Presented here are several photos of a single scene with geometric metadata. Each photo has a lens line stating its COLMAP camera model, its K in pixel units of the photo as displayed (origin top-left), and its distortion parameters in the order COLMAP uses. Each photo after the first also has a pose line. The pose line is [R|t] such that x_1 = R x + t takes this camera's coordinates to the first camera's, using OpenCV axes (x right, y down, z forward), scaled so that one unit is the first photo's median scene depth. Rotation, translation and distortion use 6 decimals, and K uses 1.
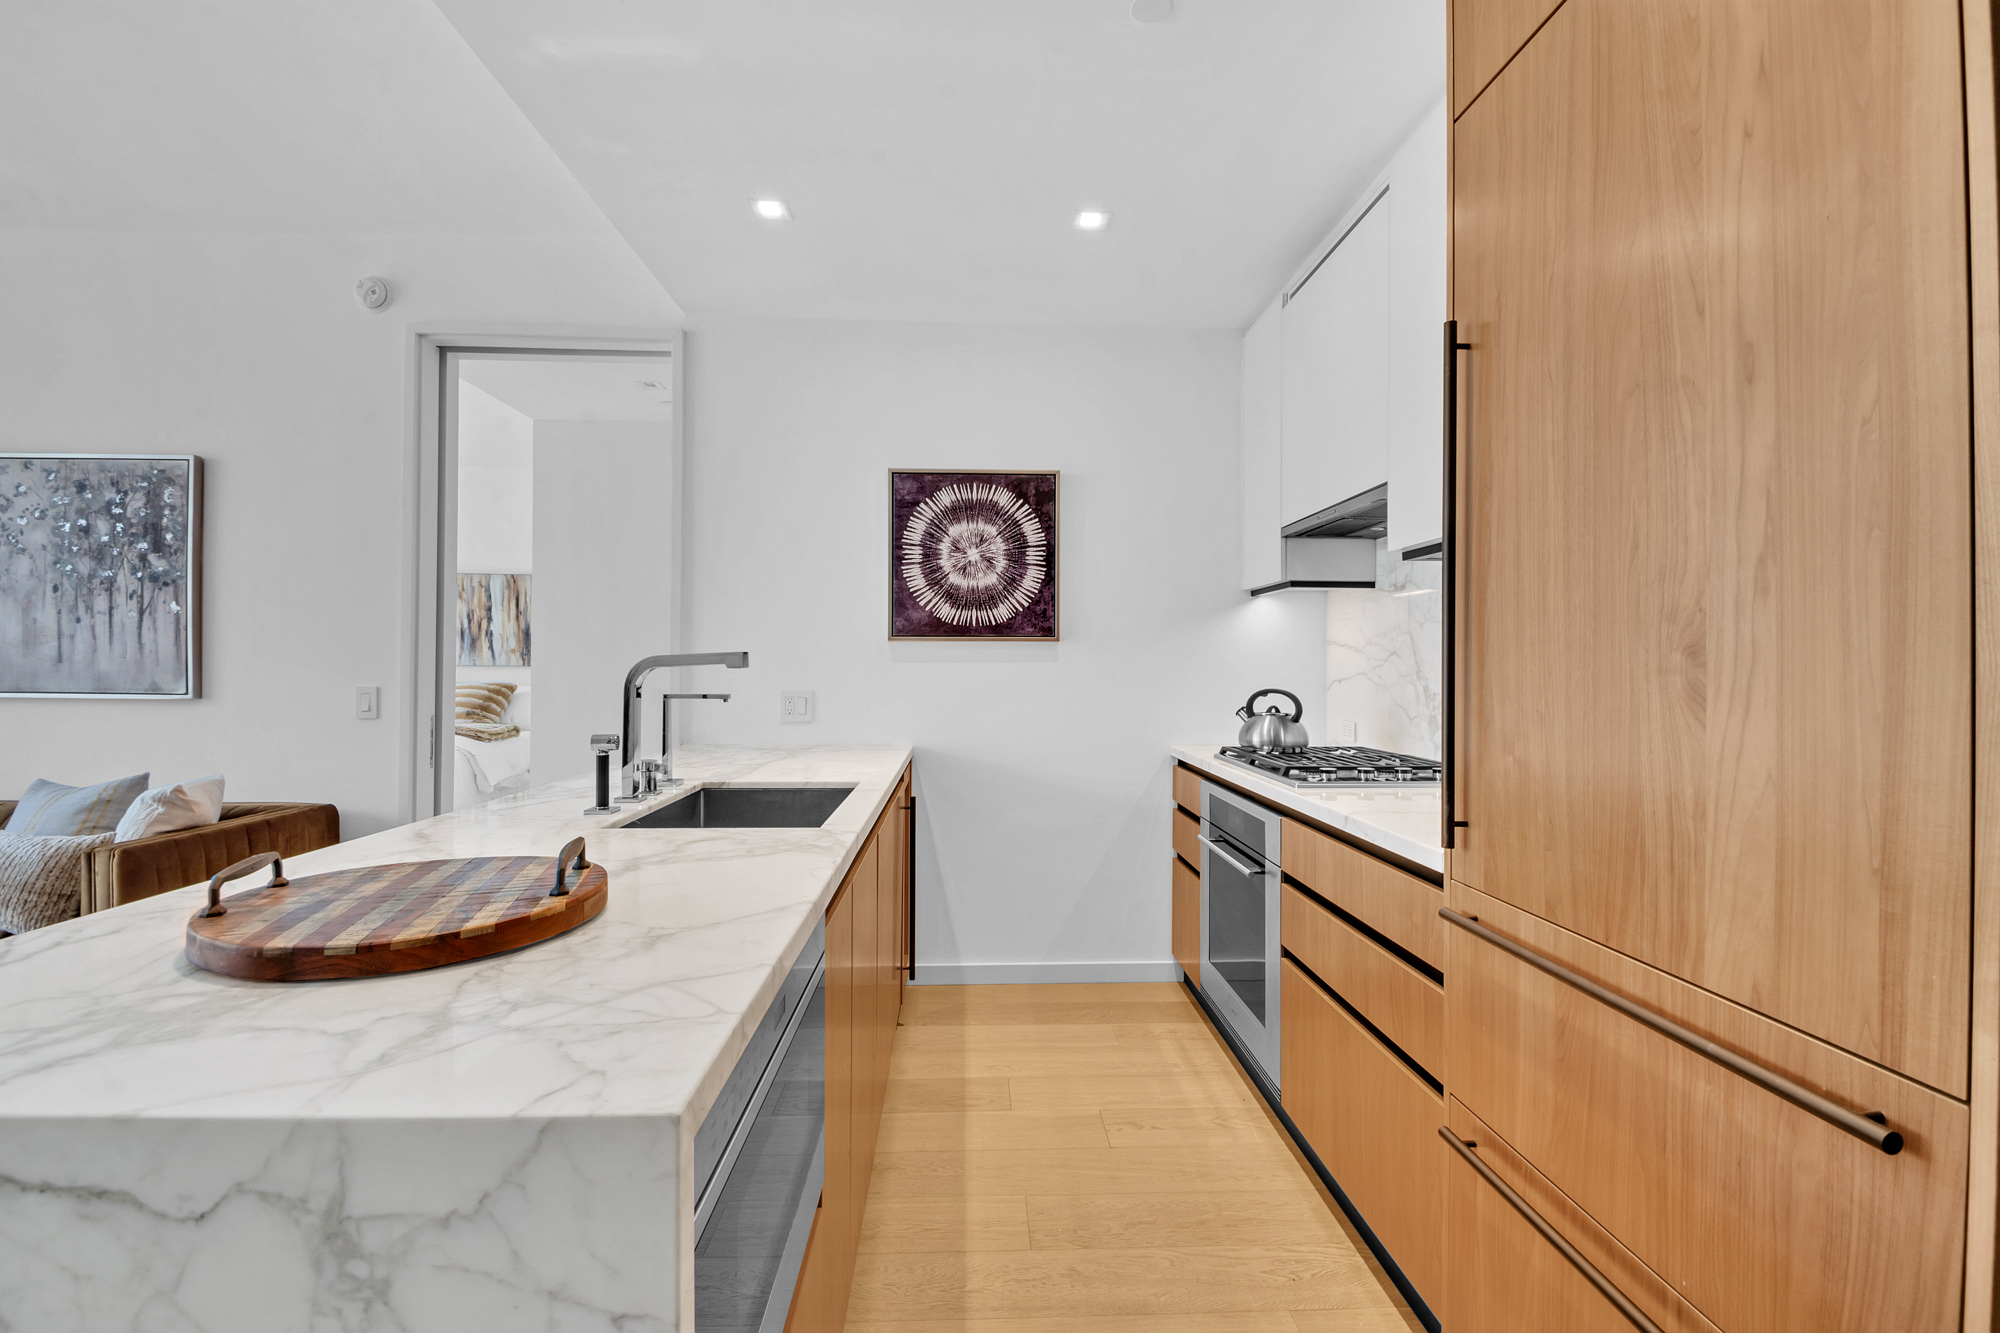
lens RADIAL K [[869.1, 0, 1003.6], [0, 869.1, 660.1], [0, 0, 1]] dist [-0.001766, -0.000583]
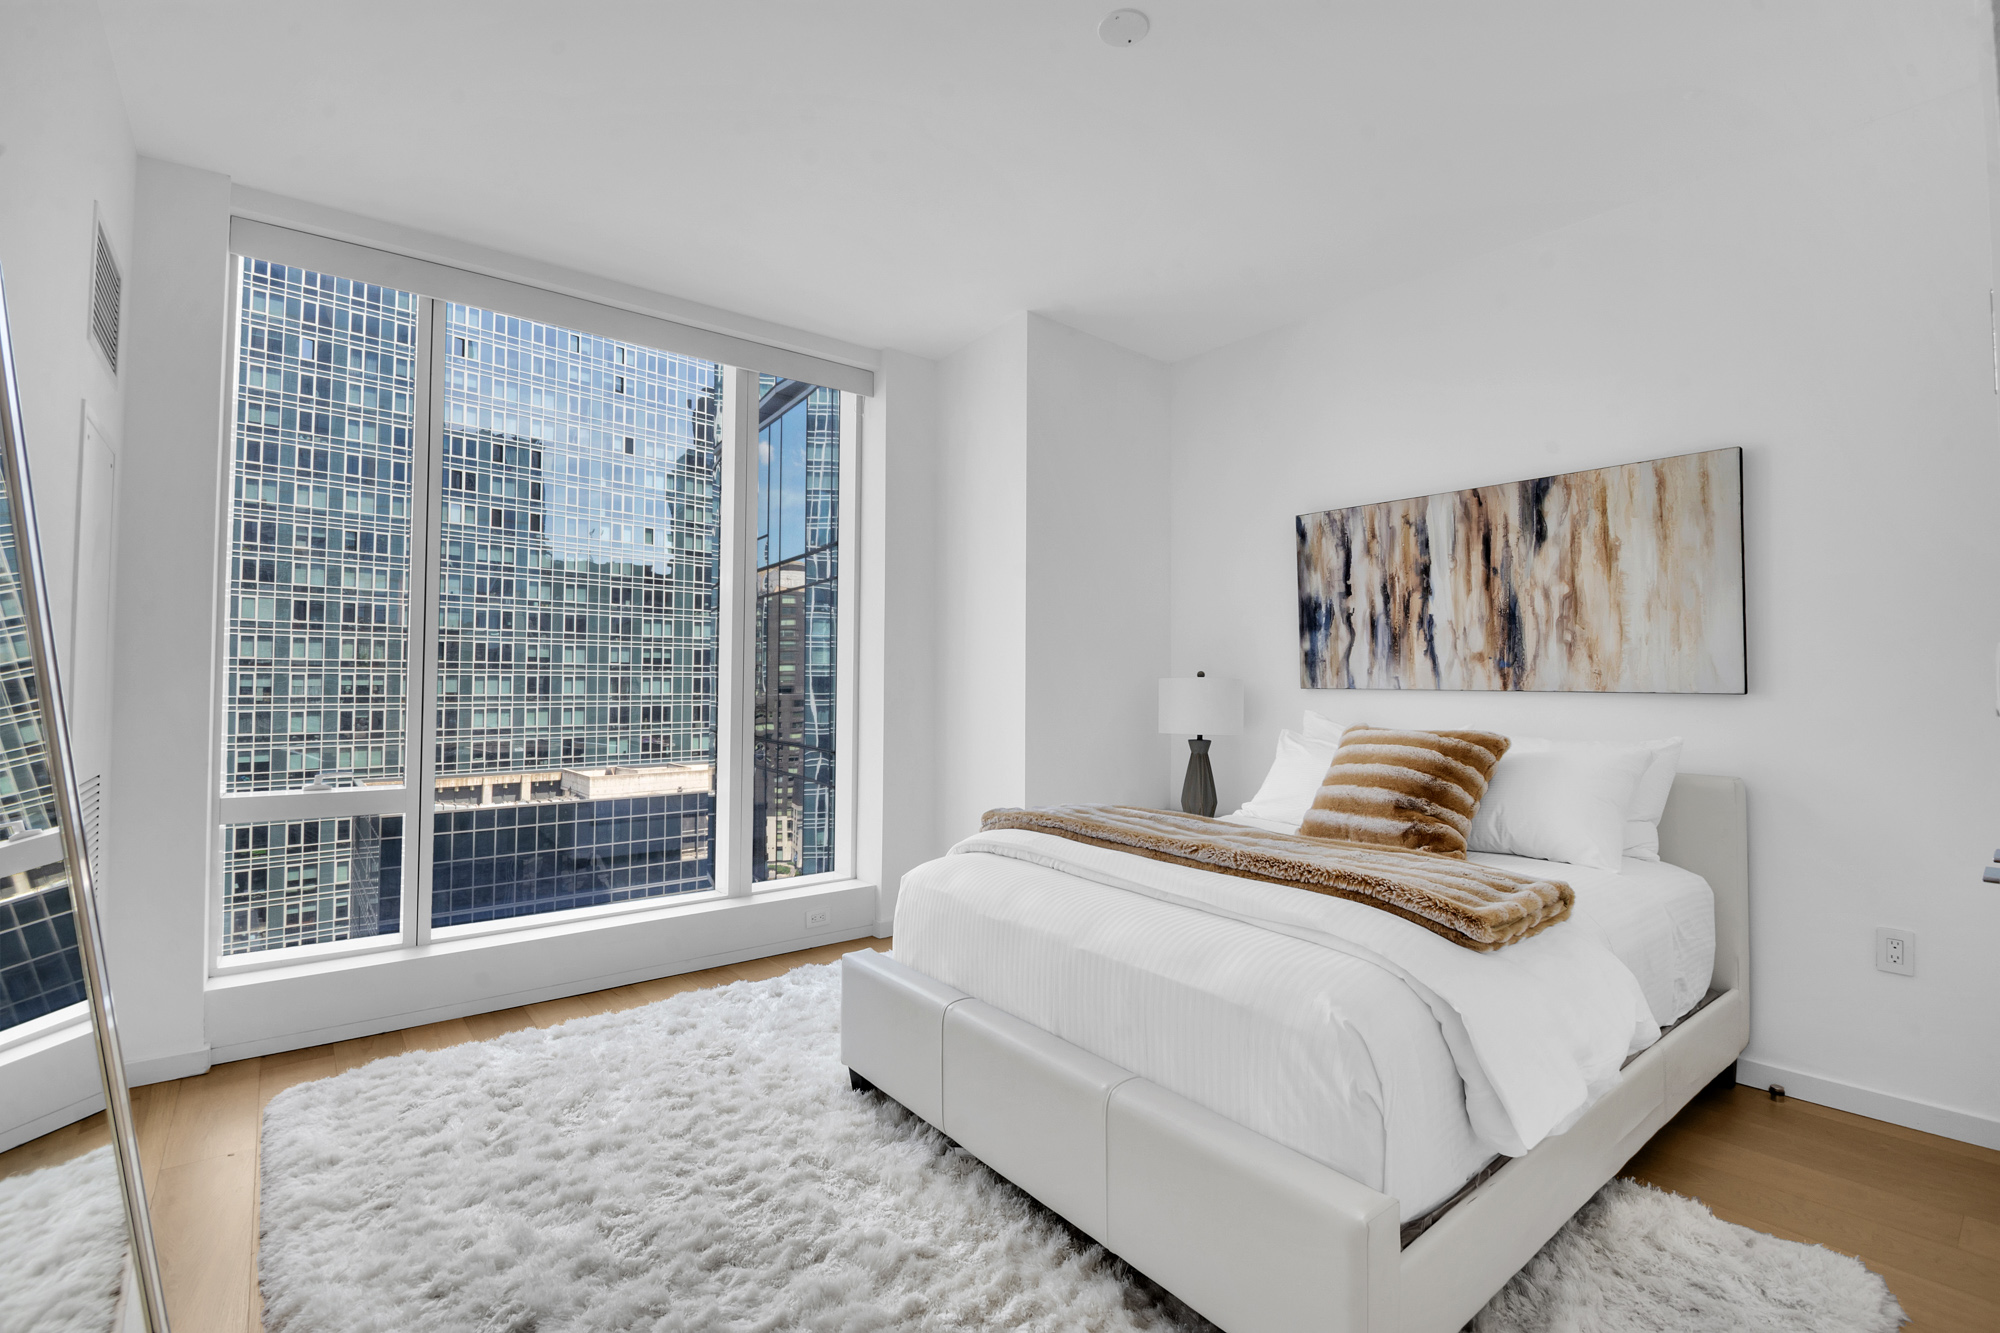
lens RADIAL K [[869.1, 0, 1003.6], [0, 869.1, 660.1], [0, 0, 1]] dist [-0.001766, -0.000583]
pose [[0.596530, -0.024722, -0.802210, -0.351070], [0.002920, 0.999586, -0.028633, 0.003179], [0.802585, 0.014738, 0.596355, 0.534174]]
